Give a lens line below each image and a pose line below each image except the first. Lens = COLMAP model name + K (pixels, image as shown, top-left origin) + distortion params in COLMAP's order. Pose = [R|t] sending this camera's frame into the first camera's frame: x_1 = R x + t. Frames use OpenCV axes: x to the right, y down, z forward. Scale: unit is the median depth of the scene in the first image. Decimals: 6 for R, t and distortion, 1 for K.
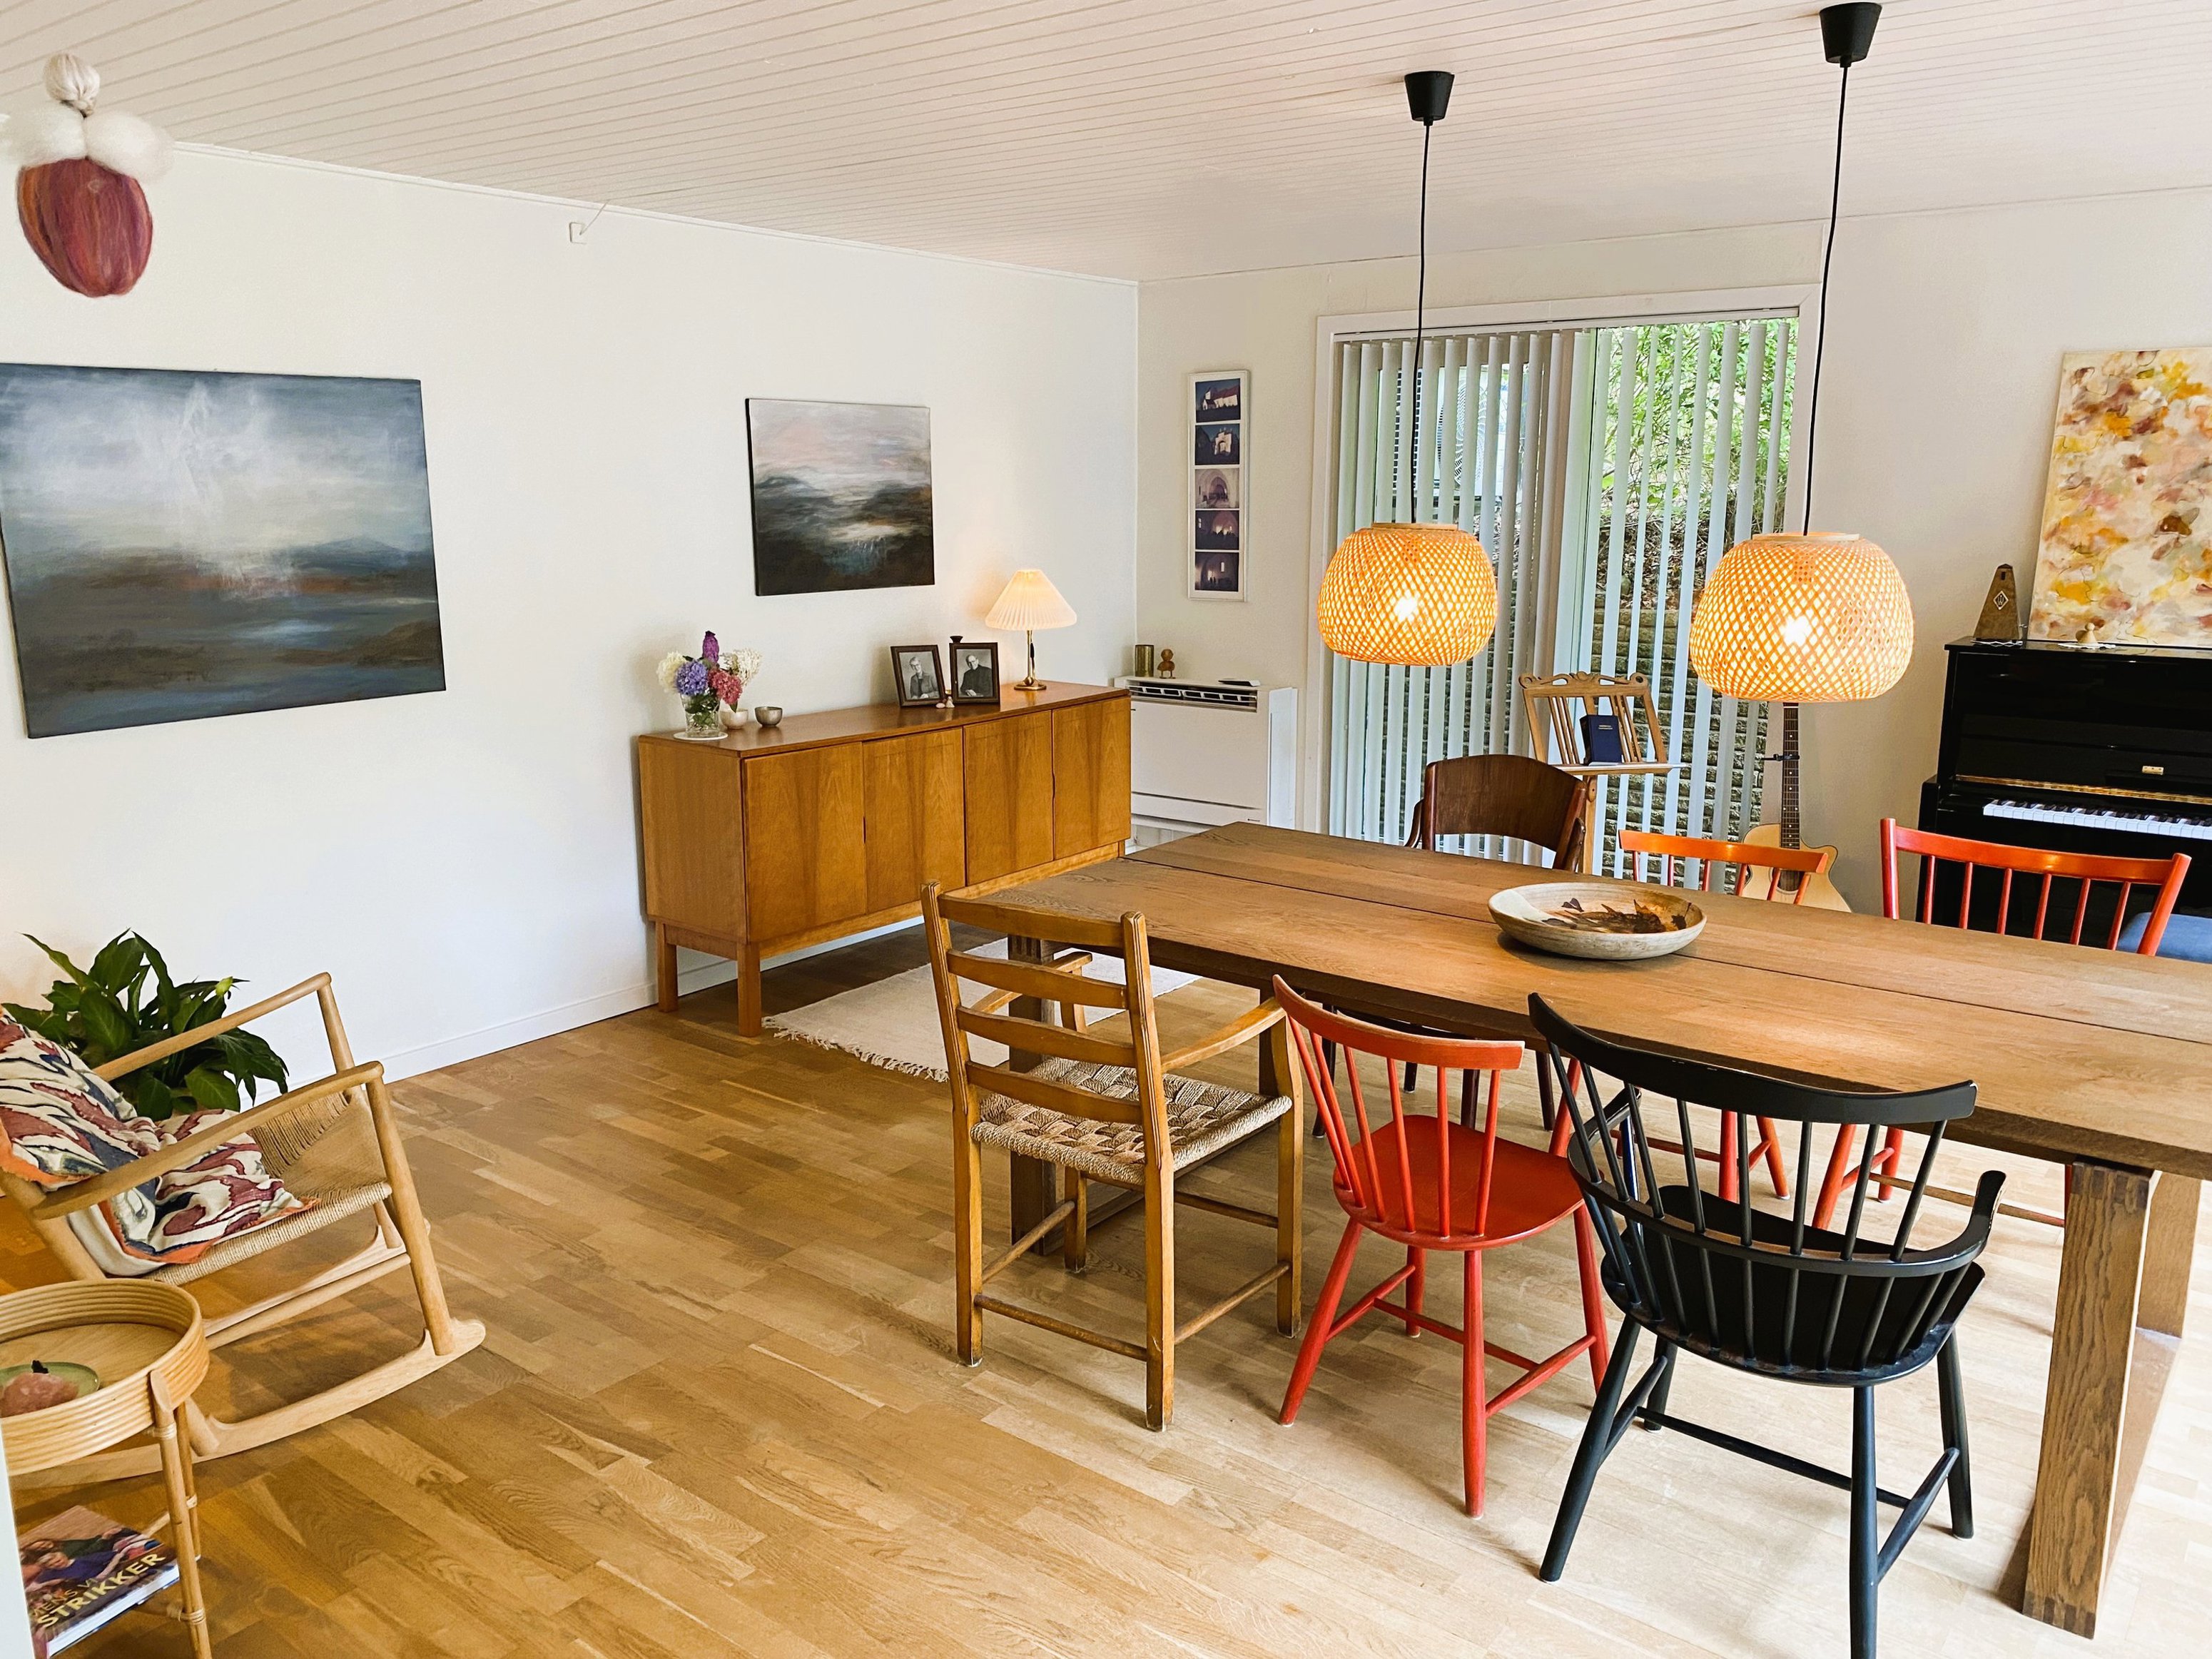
lens RADIAL K [[1672.2, 0, 1106.4], [0, 1672.2, 833.0], [0, 0, 1]] dist [-0.001444, -0.020666]
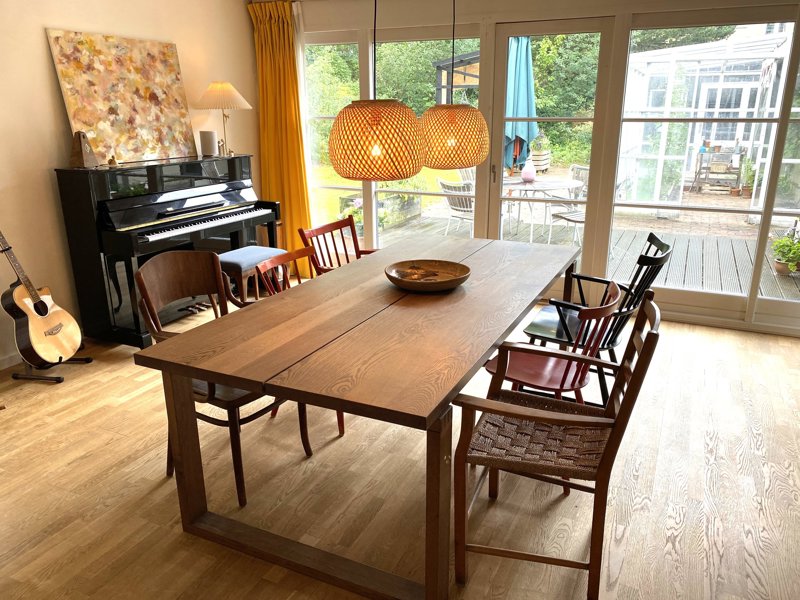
lens RADIAL K [[604.8, 0, 401.9], [0, 604.8, 302.2], [0, 0, 1]] dist [-0.001444, -0.020666]
pose [[-0.206602, -0.289371, 0.934655, -0.361705], [0.191732, 0.924770, 0.328692, -0.149961], [-0.959455, 0.247112, -0.135578, 0.861646]]
